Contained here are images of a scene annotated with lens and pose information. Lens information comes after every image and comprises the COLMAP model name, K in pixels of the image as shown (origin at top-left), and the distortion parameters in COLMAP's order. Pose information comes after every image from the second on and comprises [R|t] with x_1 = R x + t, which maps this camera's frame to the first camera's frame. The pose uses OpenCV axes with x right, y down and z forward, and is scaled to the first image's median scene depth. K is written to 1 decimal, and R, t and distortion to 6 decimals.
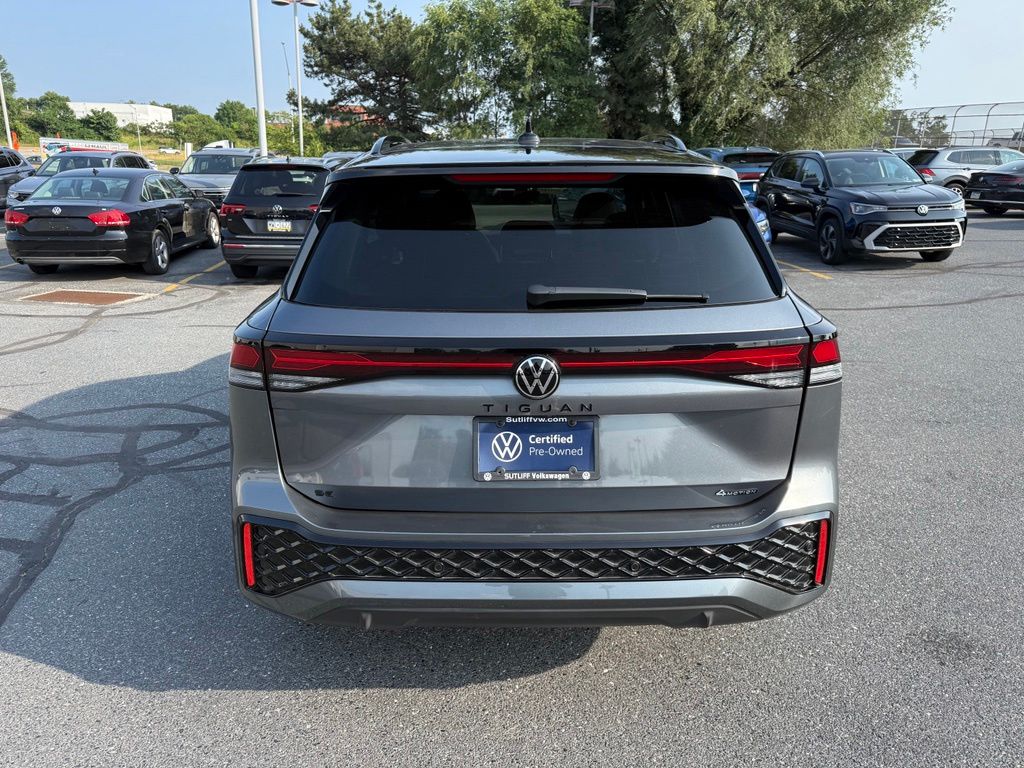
lens RADIAL K [[729.3, 0, 514.1], [0, 729.3, 391.6], [0, 0, 1]] dist [0.022360, -0.029913]
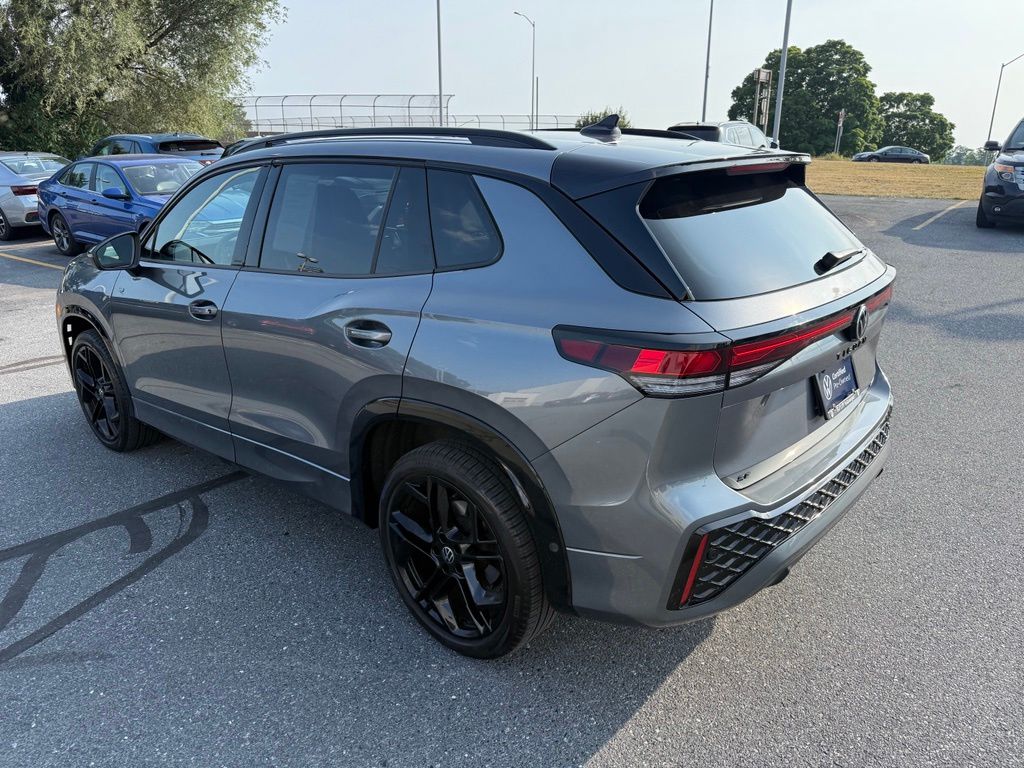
lens RADIAL K [[730.2, 0, 510.3], [0, 730.2, 394.4], [0, 0, 1]] dist [0.019252, -0.027891]
pose [[0.664206, -0.247785, 0.705290, -0.075408], [0.233228, 0.965063, 0.119407, -0.011277], [-0.710236, 0.085183, 0.698791, 0.031613]]
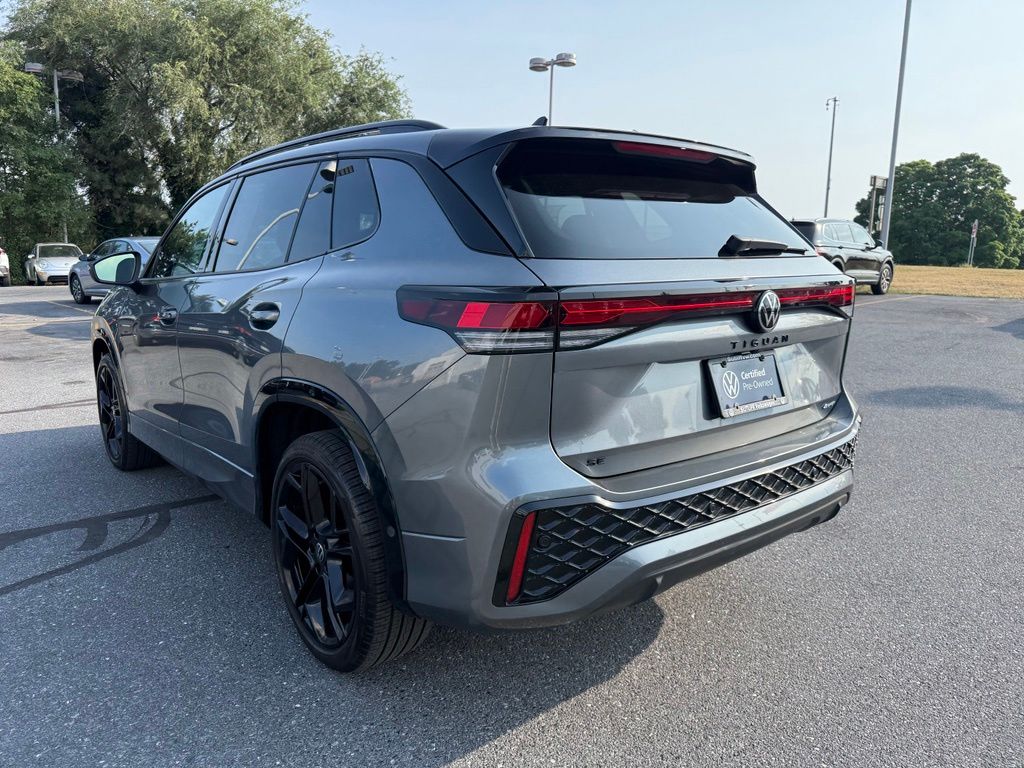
lens RADIAL K [[730.2, 0, 502.8], [0, 730.2, 392.5], [0, 0, 1]] dist [0.019252, -0.027891]
pose [[0.781529, -0.110755, 0.613959, -0.057346], [0.181293, 0.981965, -0.053633, 0.005131], [-0.596946, 0.153223, 0.787514, 0.021345]]
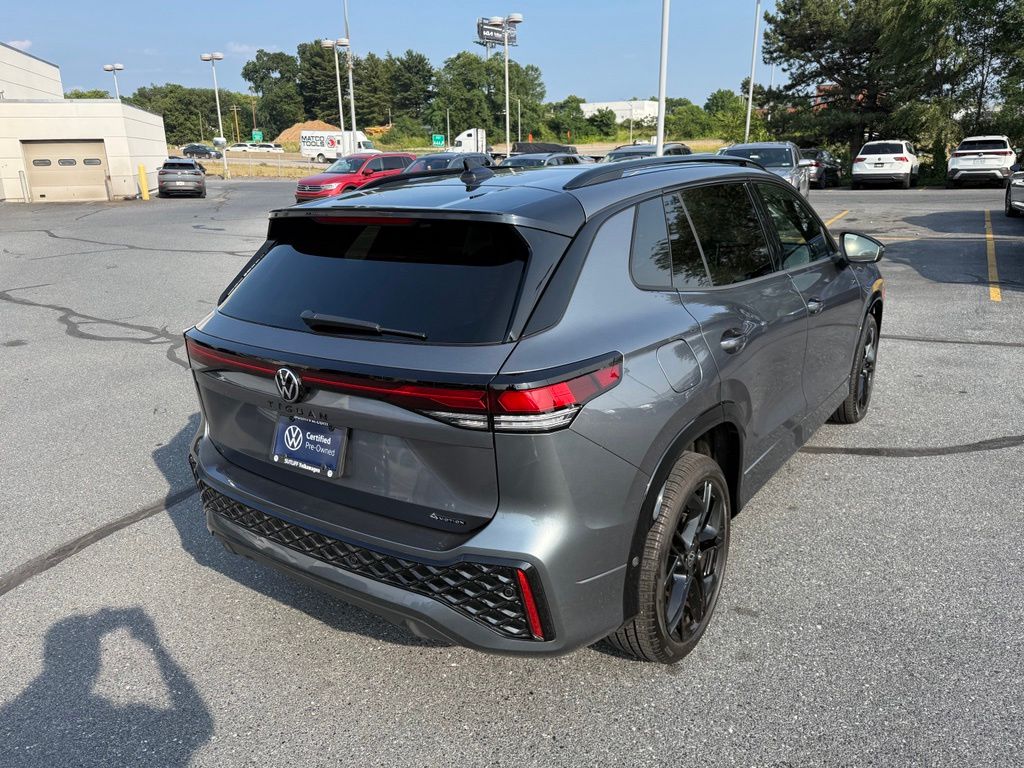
lens RADIAL K [[729.3, 0, 509.6], [0, 729.3, 383.4], [0, 0, 1]] dist [0.022360, -0.029913]
pose [[0.813636, 0.139195, -0.564466, 0.060063], [-0.134872, 0.989619, 0.049627, -0.007857], [0.565514, 0.035752, 0.823963, 0.010581]]
